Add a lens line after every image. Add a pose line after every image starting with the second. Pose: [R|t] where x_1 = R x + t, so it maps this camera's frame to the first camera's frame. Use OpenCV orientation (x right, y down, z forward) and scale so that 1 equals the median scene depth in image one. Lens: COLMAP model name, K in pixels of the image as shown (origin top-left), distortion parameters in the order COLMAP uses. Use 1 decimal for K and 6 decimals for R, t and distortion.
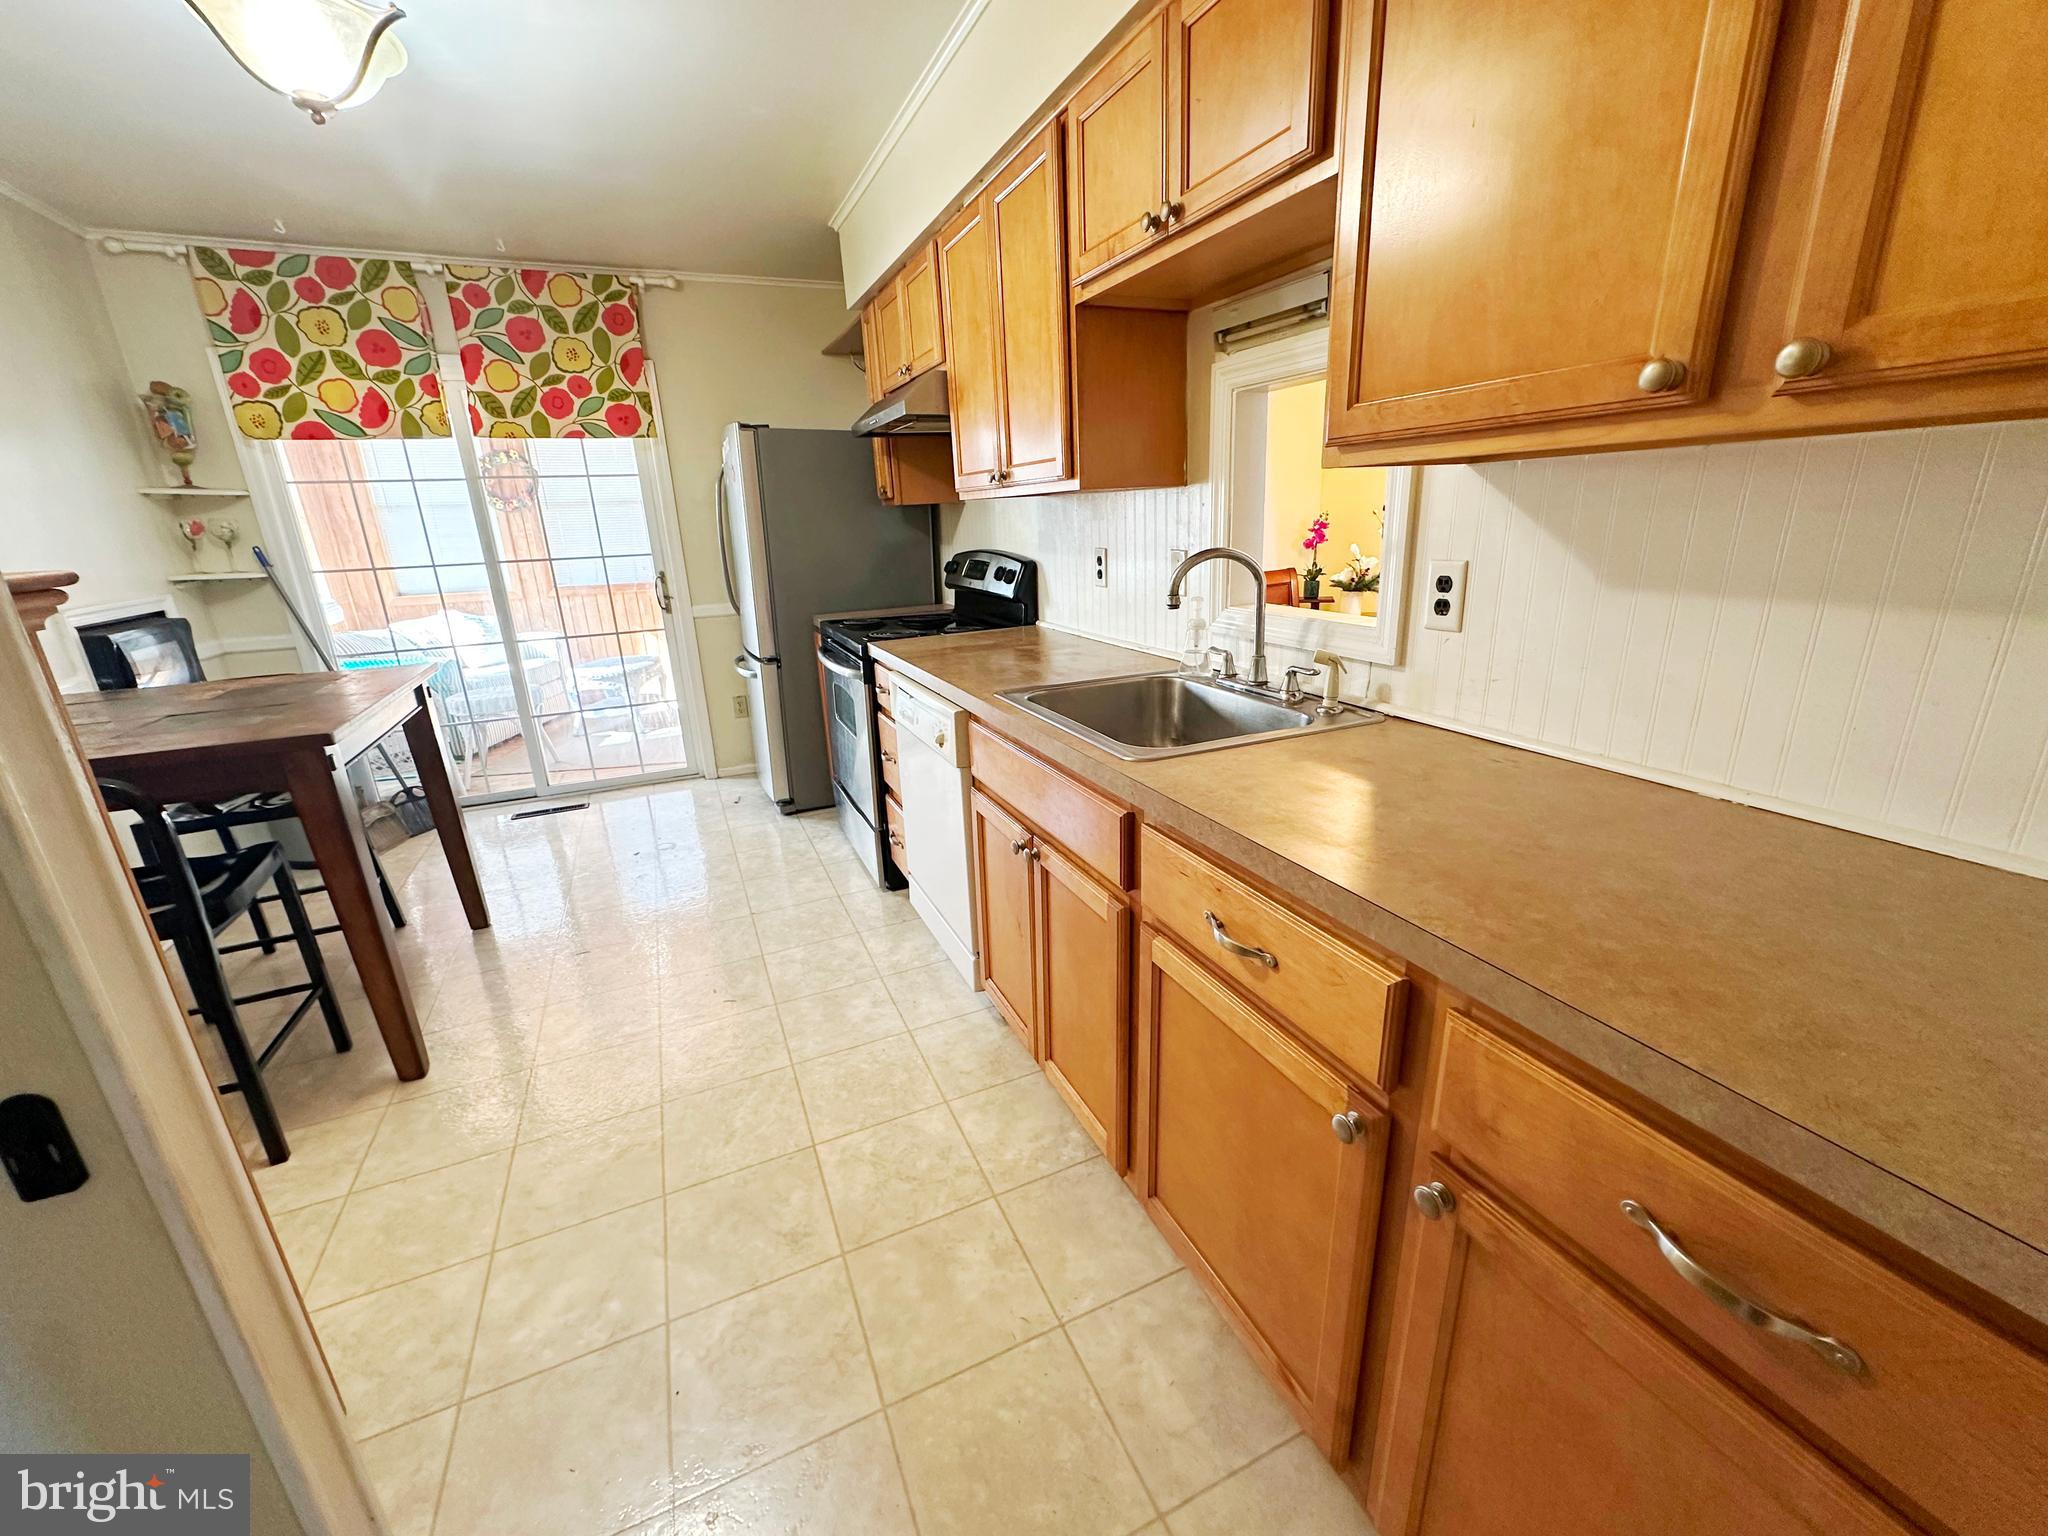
lens RADIAL K [[813.9, 0, 1024.4], [0, 813.9, 770.1], [0, 0, 1]] dist [-0.004248, 0.000441]
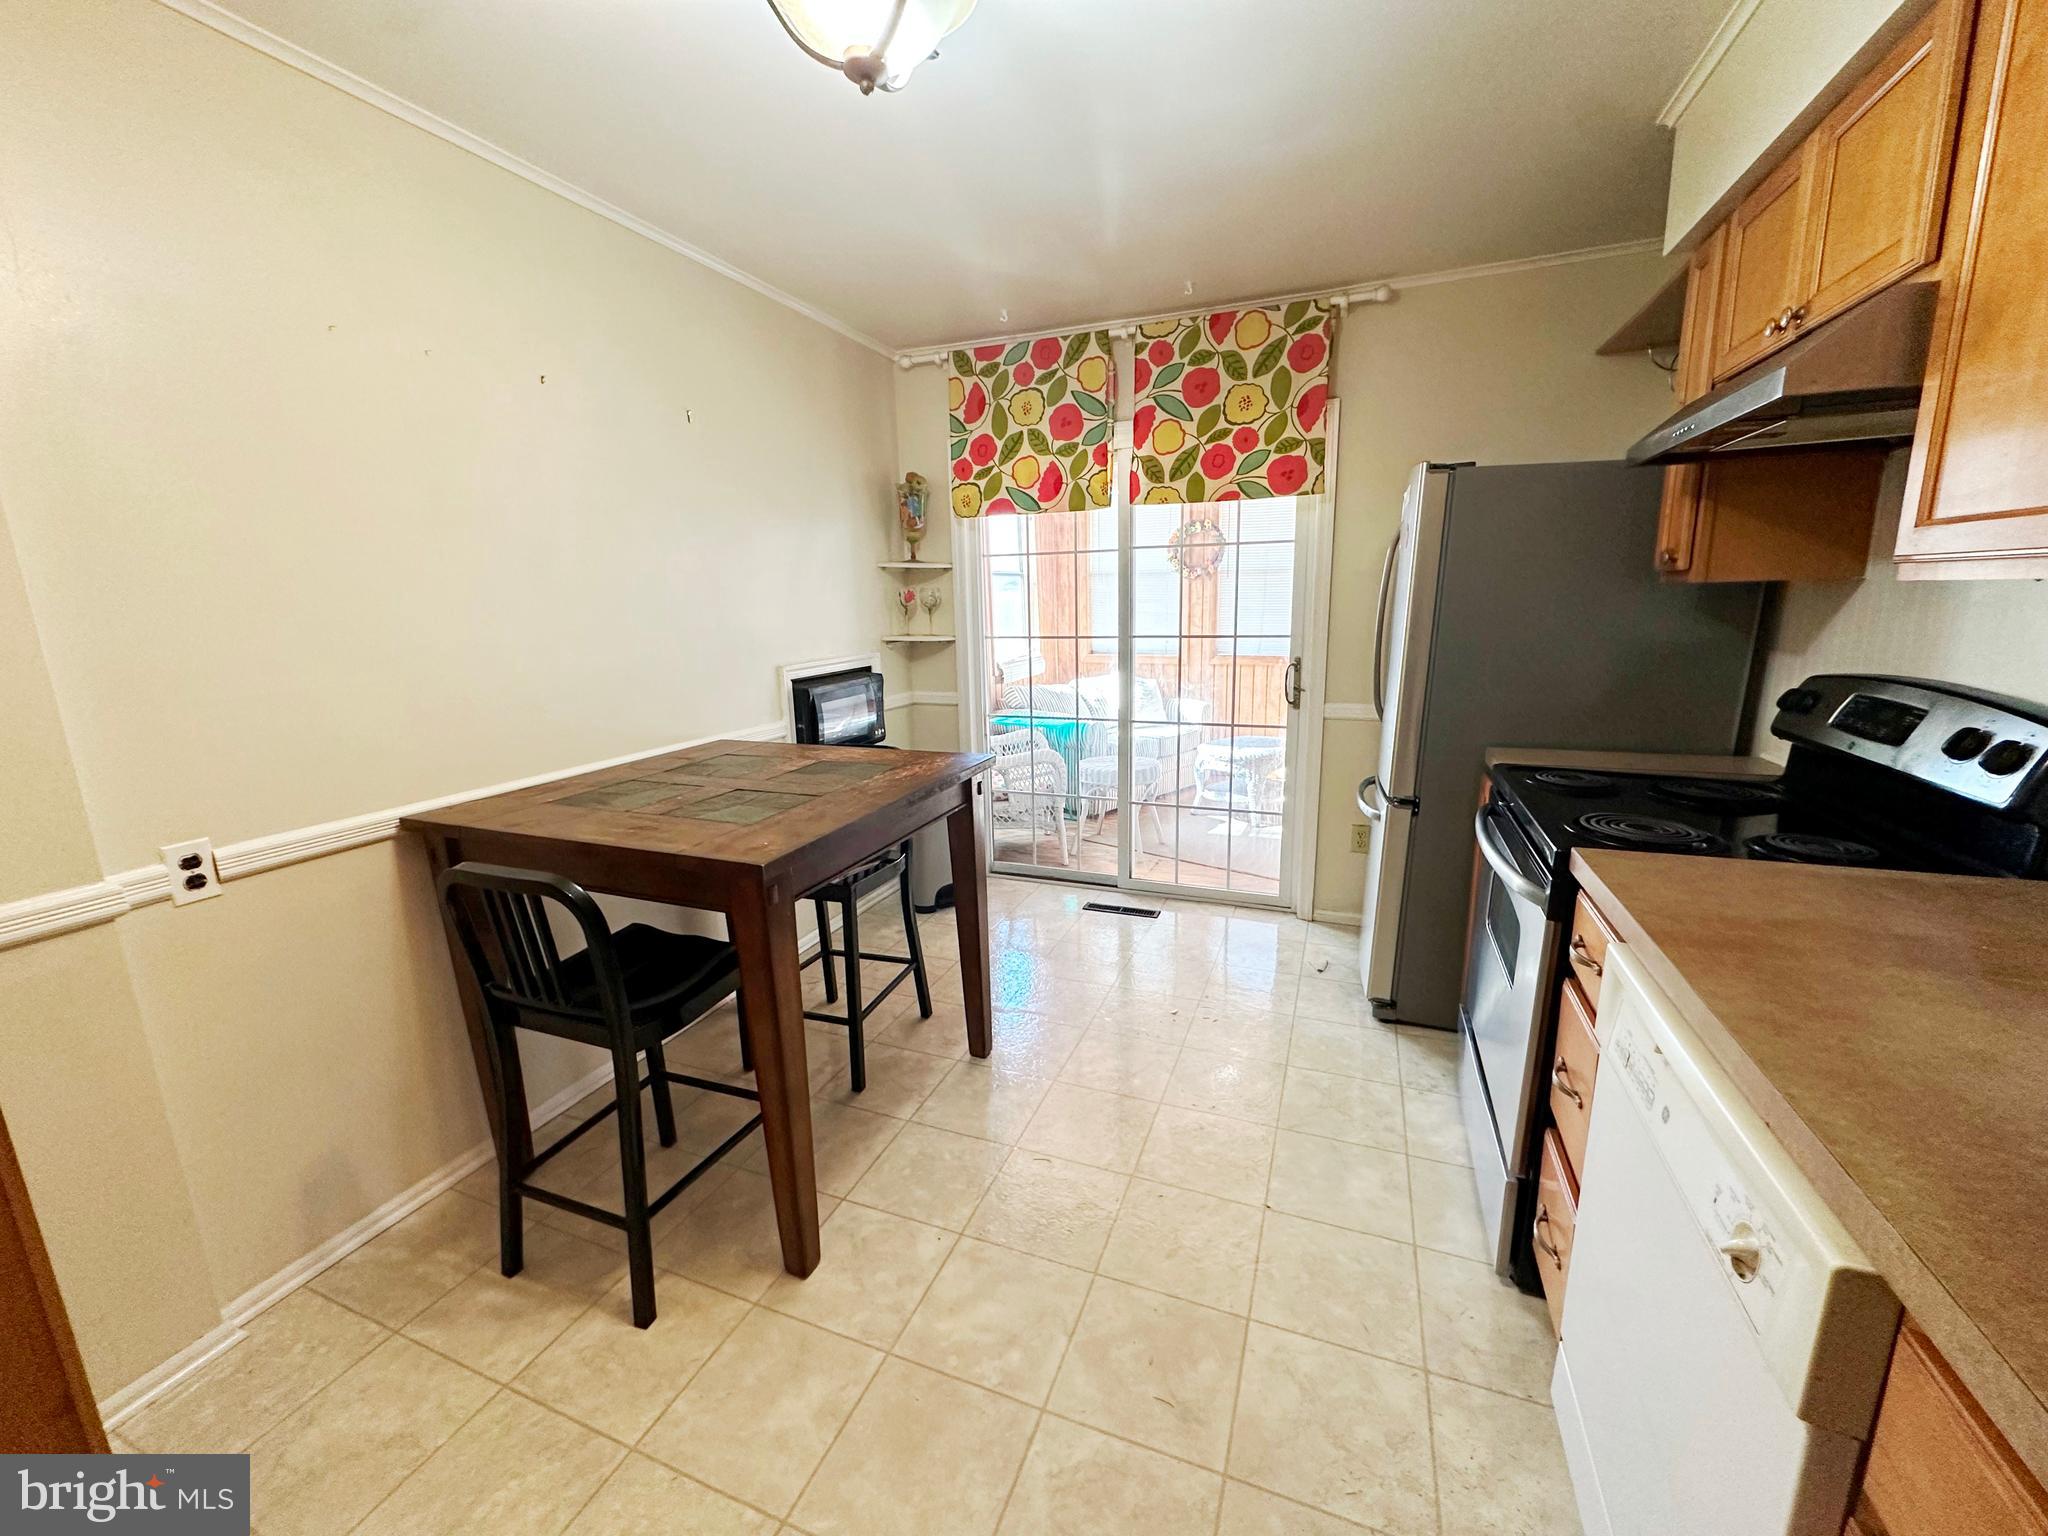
lens RADIAL K [[813.9, 0, 1024.6], [0, 813.9, 769.1], [0, 0, 1]] dist [-0.004248, 0.000441]
pose [[0.697665, 0.168595, -0.696304, -0.067435], [-0.219238, 0.975531, 0.016537, -0.109702], [0.682054, 0.141119, 0.717557, 0.305585]]
